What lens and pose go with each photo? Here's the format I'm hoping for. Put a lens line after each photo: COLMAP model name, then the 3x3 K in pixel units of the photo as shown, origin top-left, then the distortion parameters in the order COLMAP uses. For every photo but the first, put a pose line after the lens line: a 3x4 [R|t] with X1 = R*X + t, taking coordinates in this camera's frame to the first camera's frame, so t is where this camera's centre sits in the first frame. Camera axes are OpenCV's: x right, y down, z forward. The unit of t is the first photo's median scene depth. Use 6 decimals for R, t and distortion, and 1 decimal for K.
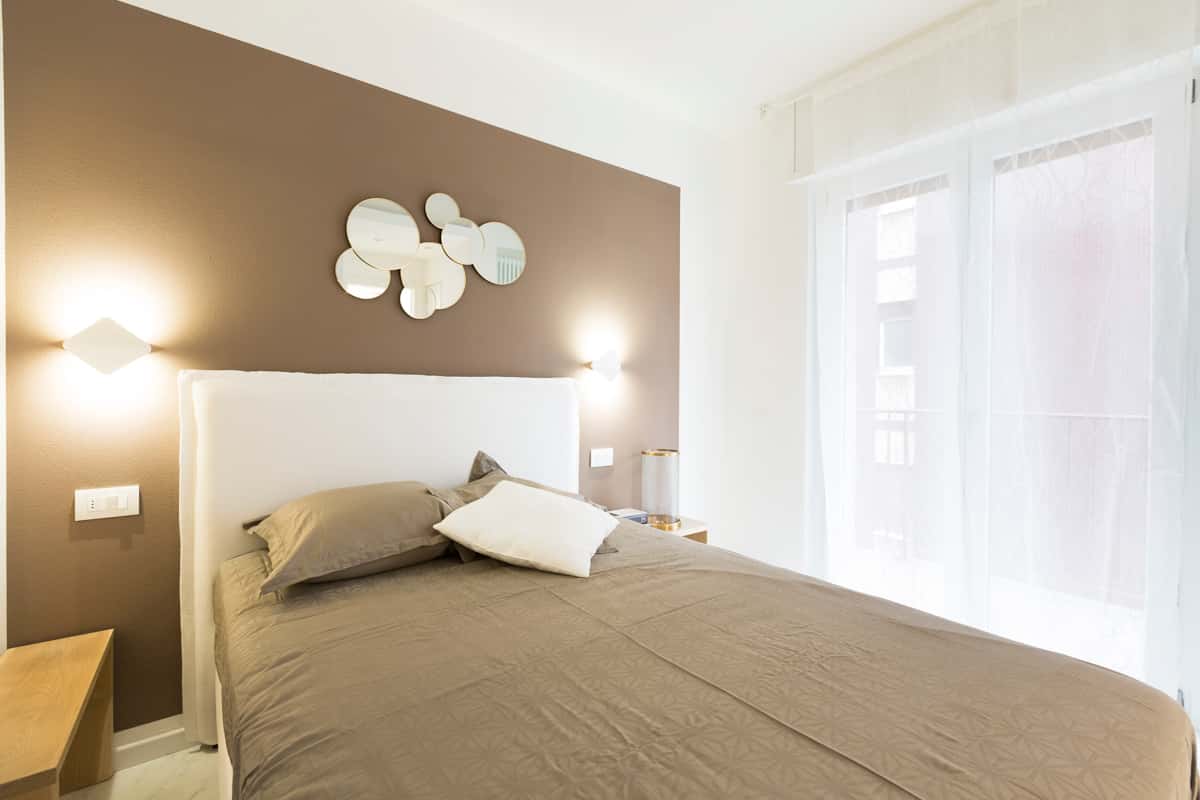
lens RADIAL K [[530.5, 0, 597.3], [0, 530.5, 395.5], [0, 0, 1]] dist [0.002348, -0.000339]
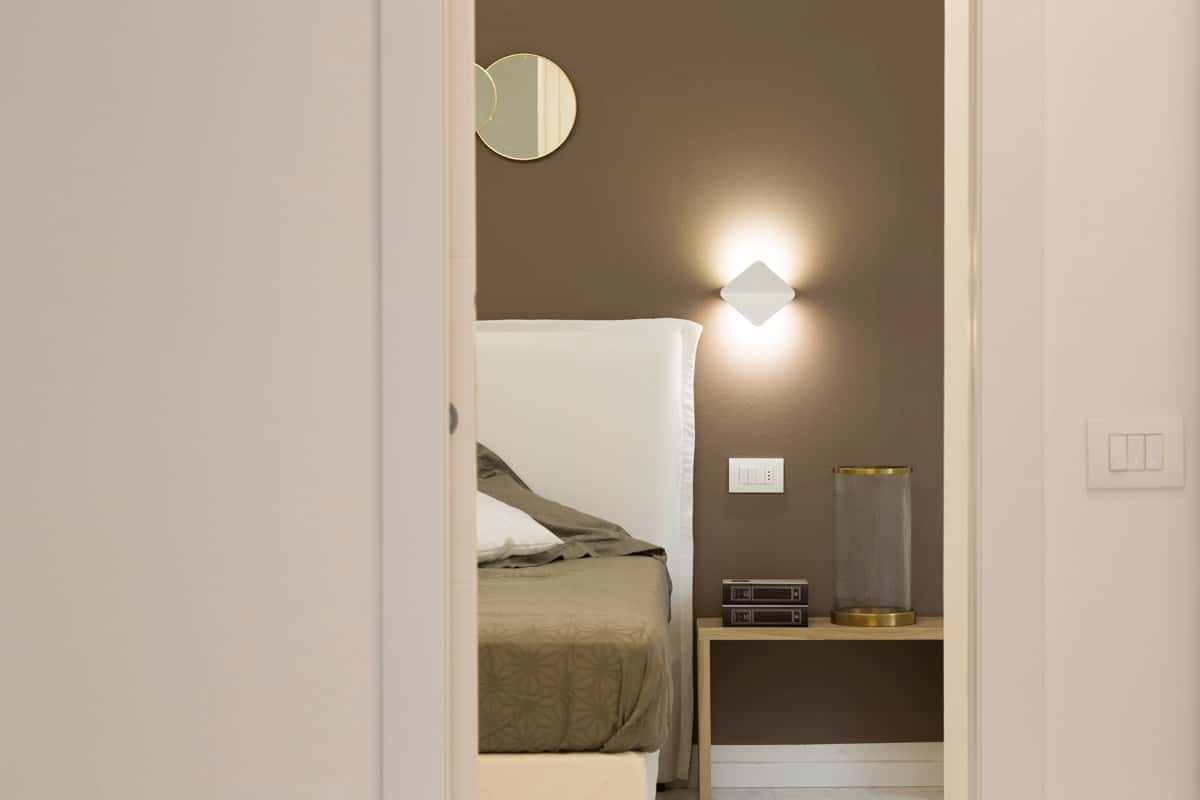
lens RADIAL K [[2626.4, 0, 599.8], [0, 2626.4, 398.4], [0, 0, 1]] dist [0.070166, 0.000000]
pose [[0.796129, 0.010821, -0.605030, 1.753793], [-0.005292, 0.999926, 0.010919, 0.022432], [0.605104, -0.005491, 0.796128, -1.339348]]
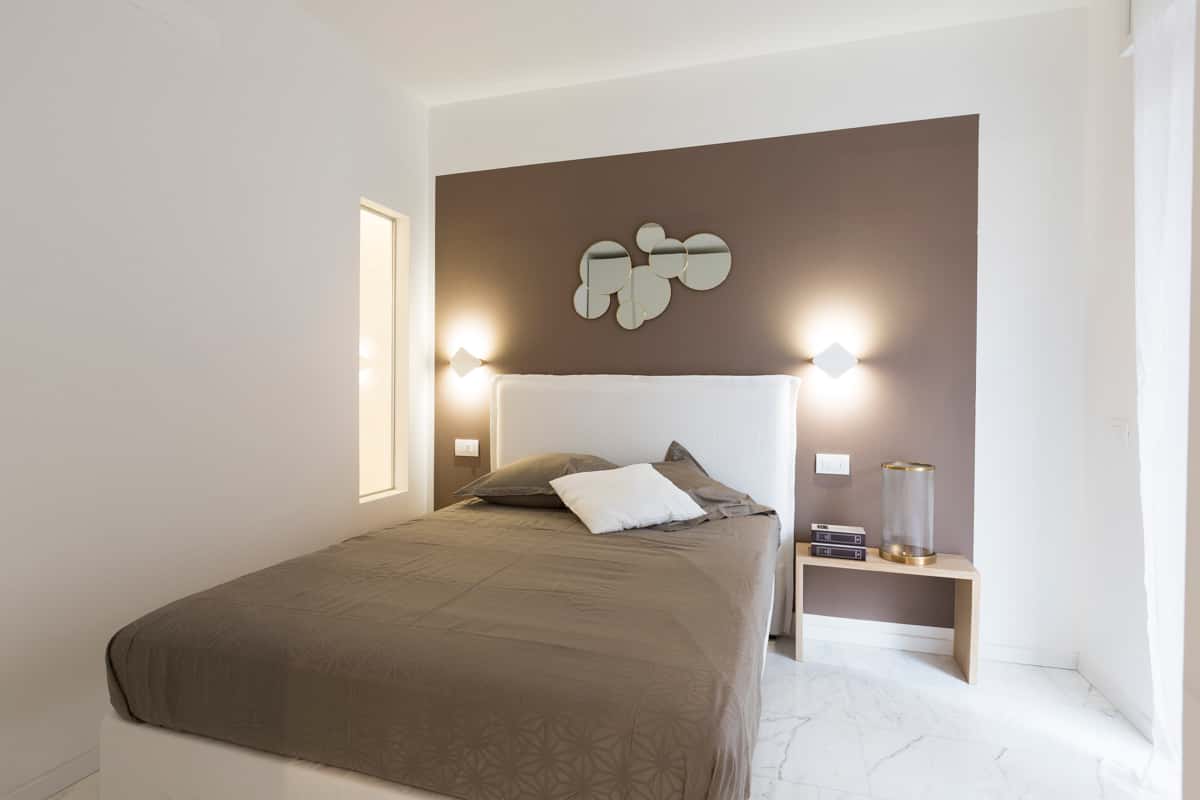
lens RADIAL K [[597.0, 0, 599.7], [0, 597.0, 404.7], [0, 0, 1]] dist [-0.006692, 0.000566]
pose [[0.584645, 0.026139, -0.810868, 0.742341], [-0.014437, 0.999658, 0.021816, 0.001486], [0.811161, -0.001048, 0.584822, 0.125037]]
